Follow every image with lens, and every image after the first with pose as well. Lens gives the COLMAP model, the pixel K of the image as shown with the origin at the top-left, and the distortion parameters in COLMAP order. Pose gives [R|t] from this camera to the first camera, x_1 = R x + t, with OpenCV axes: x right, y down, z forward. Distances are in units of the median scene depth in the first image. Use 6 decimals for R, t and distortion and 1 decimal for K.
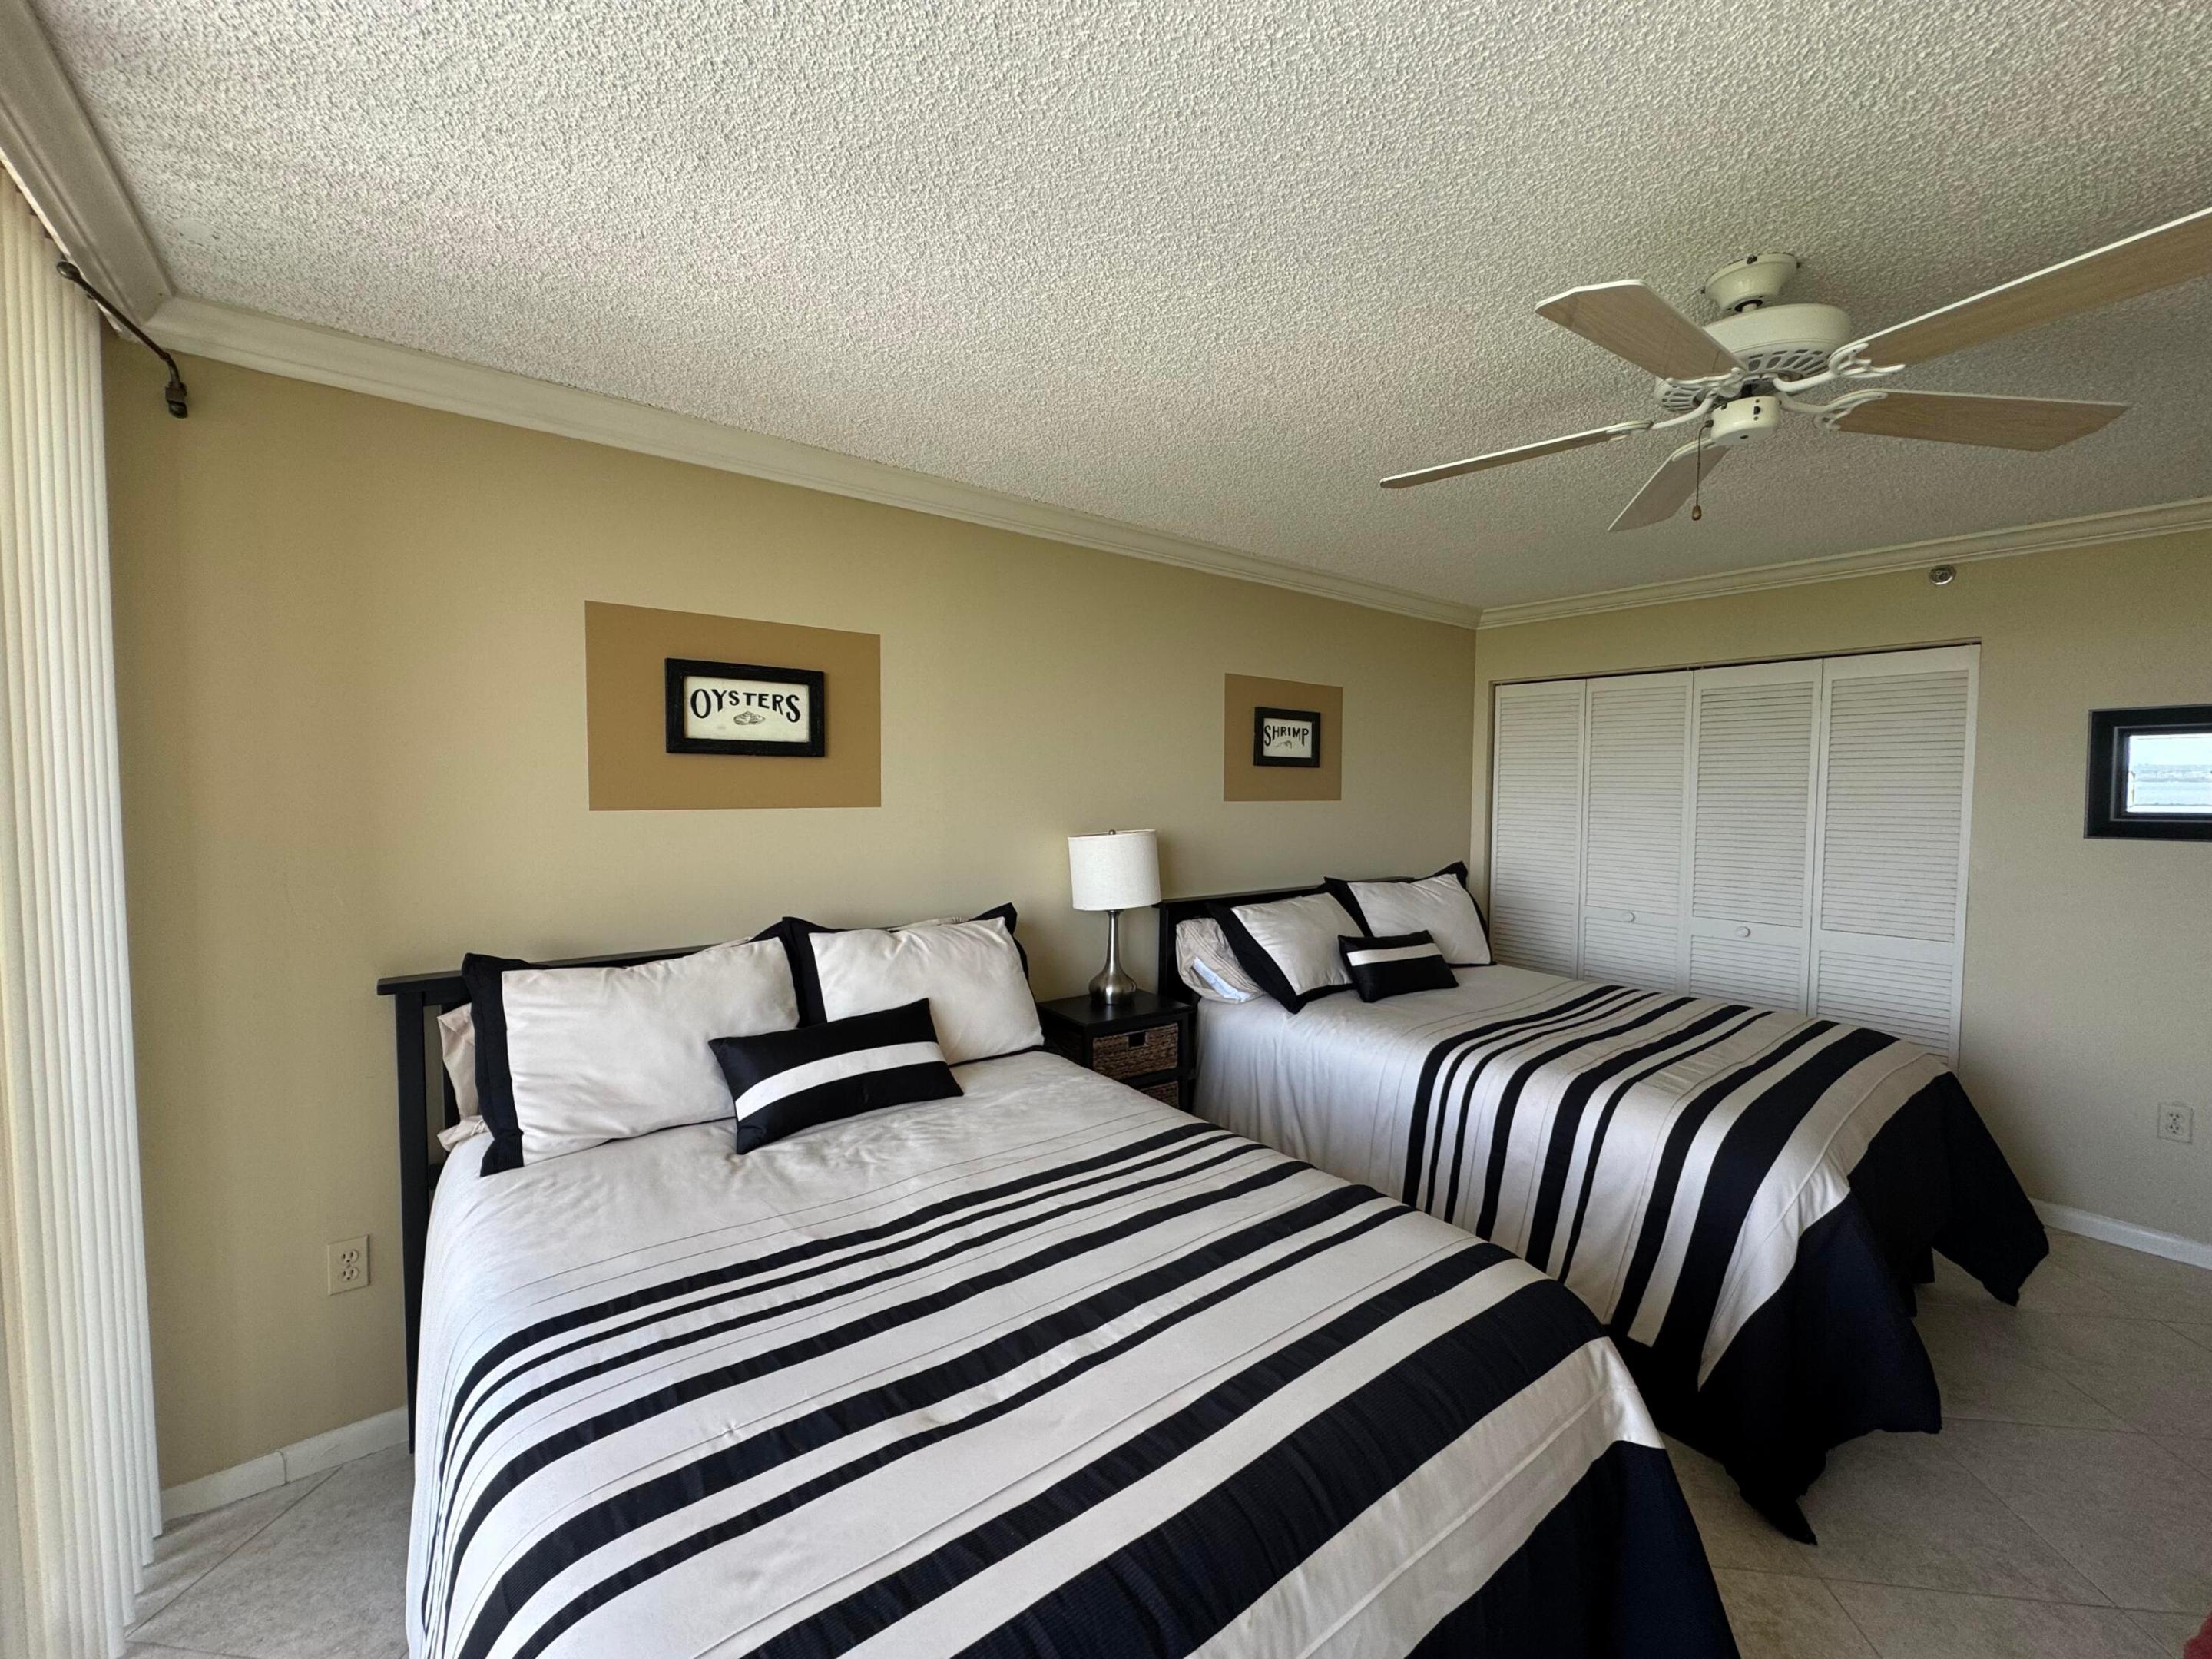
lens RADIAL K [[881.6, 0, 1109.4], [0, 881.6, 835.2], [0, 0, 1]] dist [-0.003731, 0.000619]
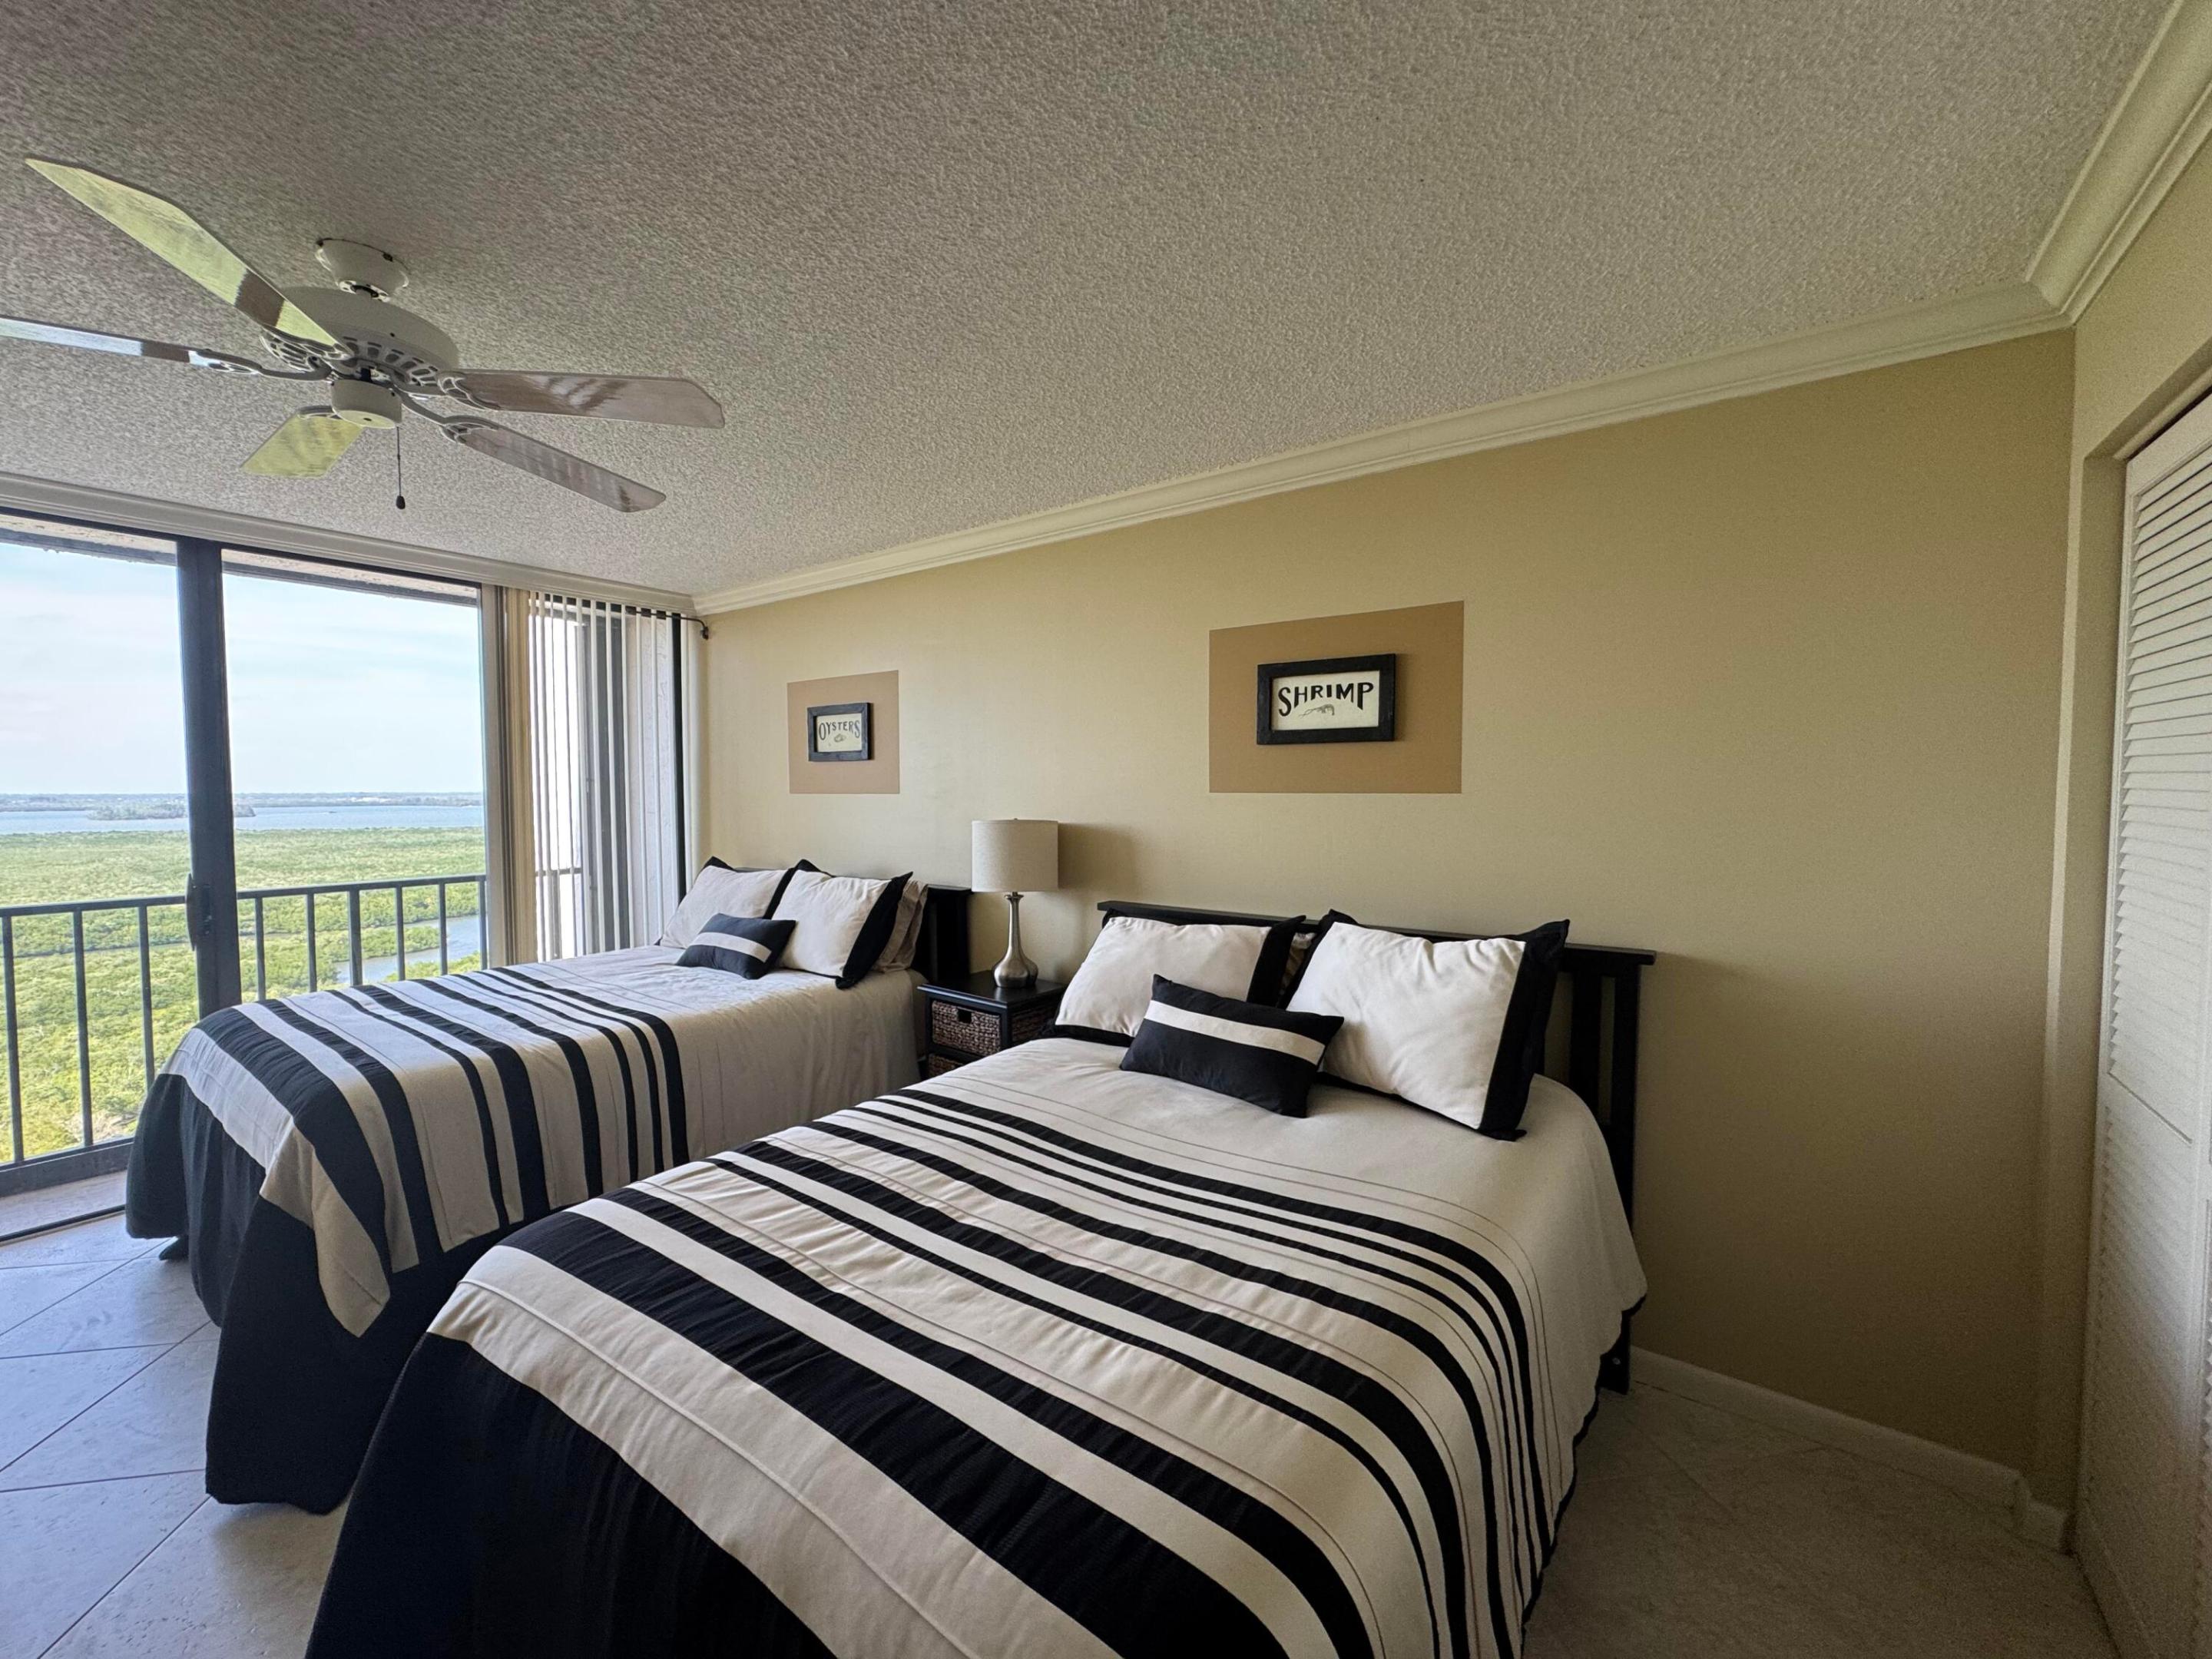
lens RADIAL K [[881.6, 0, 1106.4], [0, 881.6, 844.9], [0, 0, 1]] dist [-0.003731, 0.000619]
pose [[0.273375, 0.070937, -0.959288, 0.839547], [-0.037827, 0.997298, 0.062968, -0.035829], [0.961163, 0.019073, 0.275320, 0.660351]]
